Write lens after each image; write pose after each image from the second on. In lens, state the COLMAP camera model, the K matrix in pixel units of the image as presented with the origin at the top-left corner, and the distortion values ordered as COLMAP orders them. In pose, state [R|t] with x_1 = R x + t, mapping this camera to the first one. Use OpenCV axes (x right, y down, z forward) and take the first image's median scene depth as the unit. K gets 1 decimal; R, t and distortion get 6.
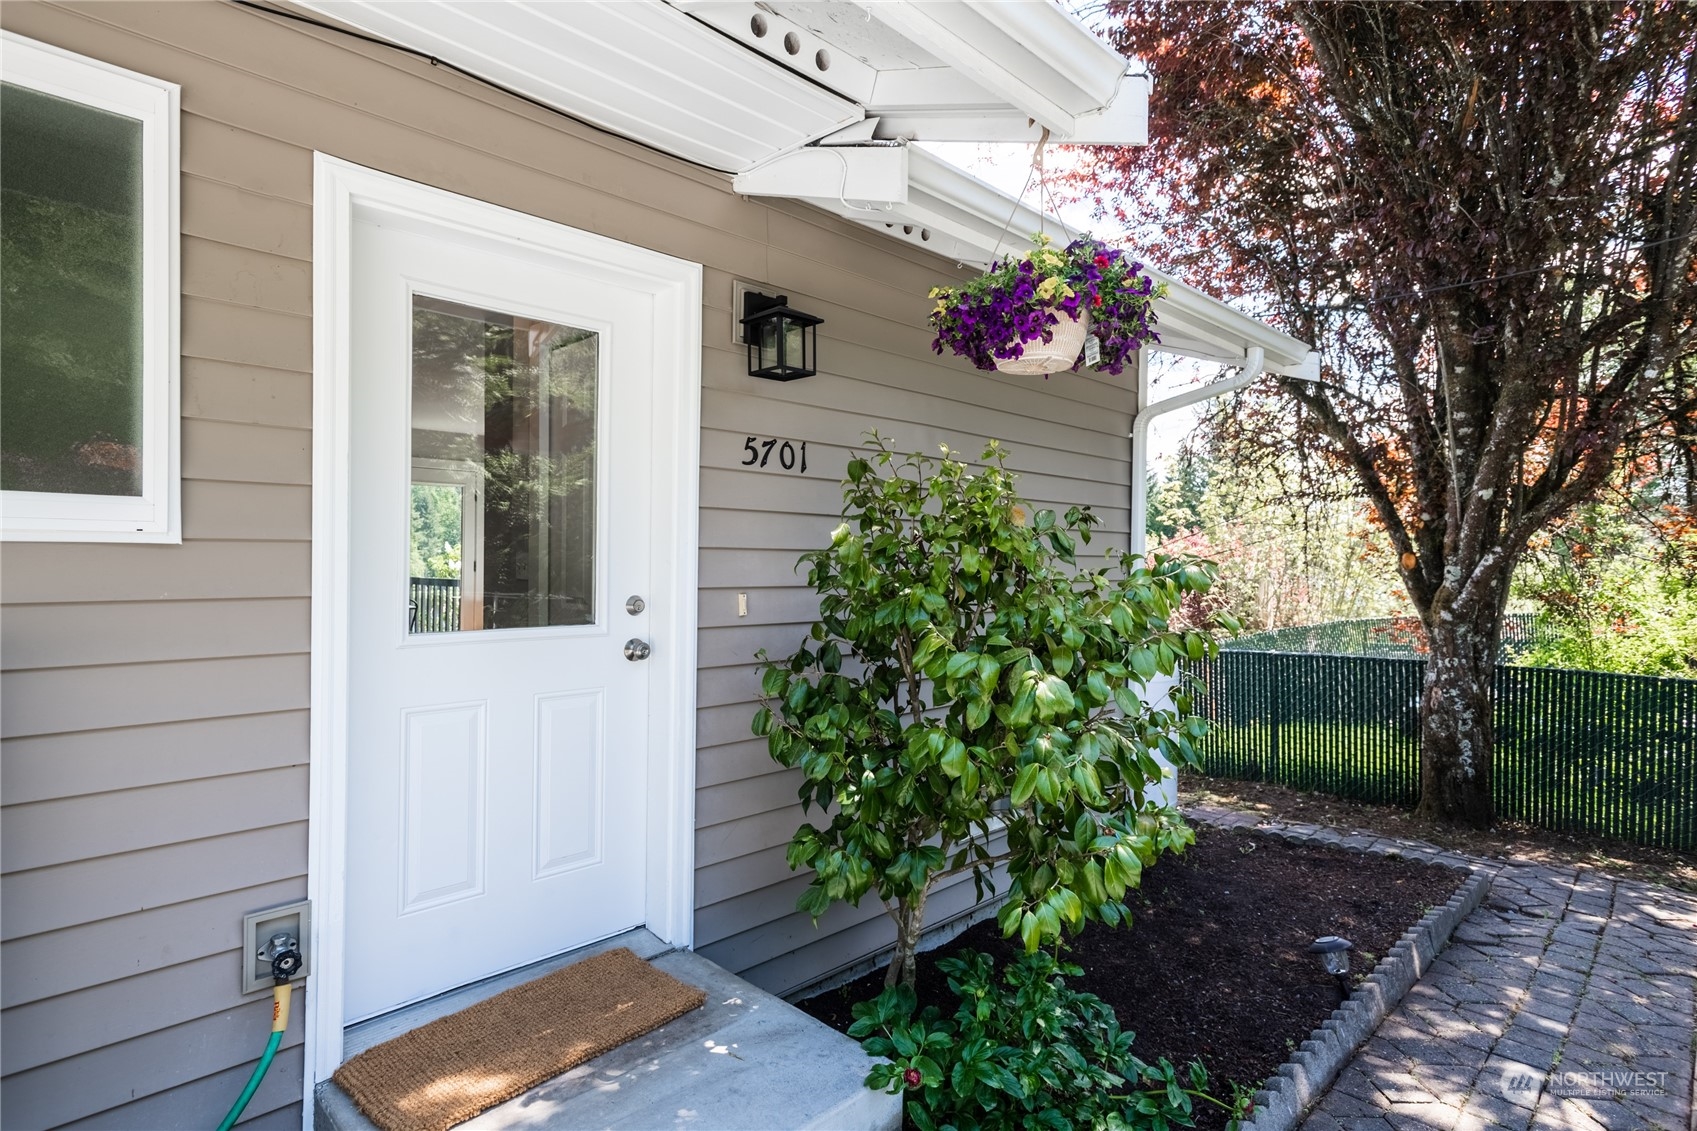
lens RADIAL K [[866.7, 0, 834.8], [0, 866.7, 557.3], [0, 0, 1]] dist [0.002037, 0.000846]
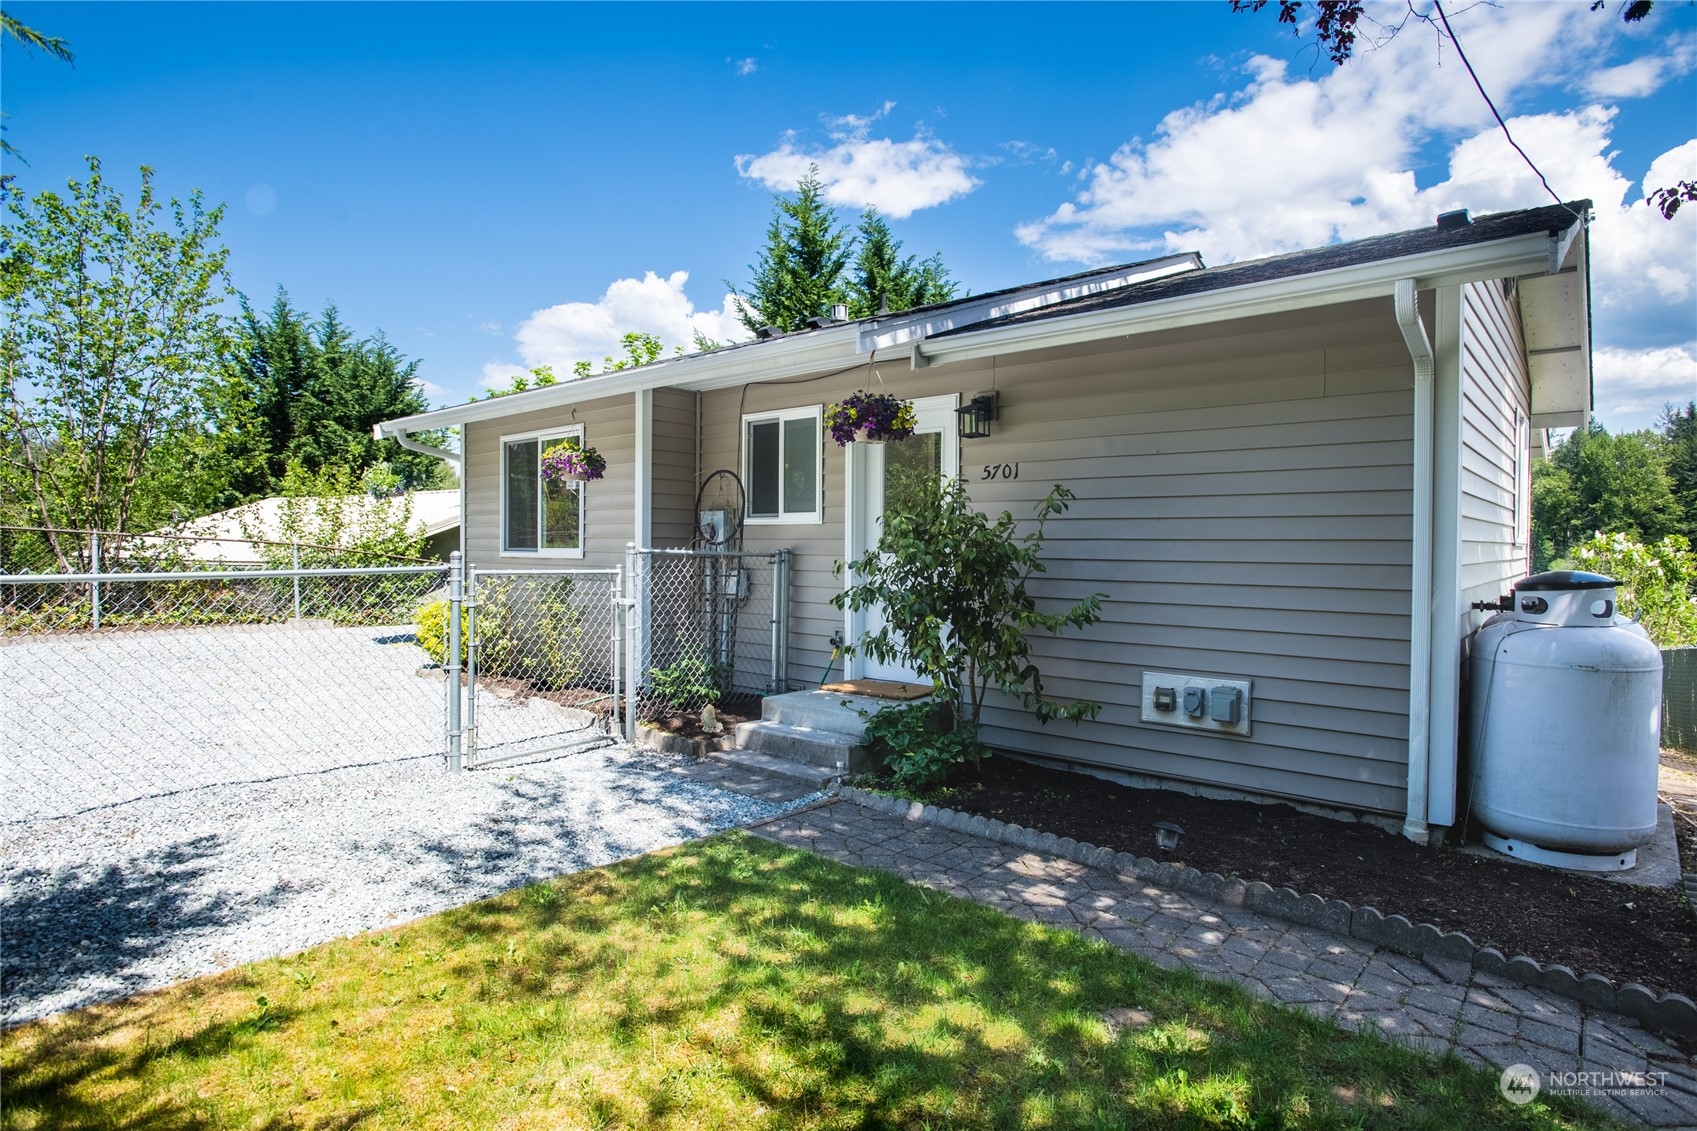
lens RADIAL K [[866.7, 0, 834.8], [0, 866.7, 557.3], [0, 0, 1]] dist [0.002037, 0.000846]
pose [[0.075132, 0.003140, -0.997169, 2.071582], [-0.004033, 0.999988, 0.002845, 0.080862], [0.997165, 0.003808, 0.075144, 0.512803]]
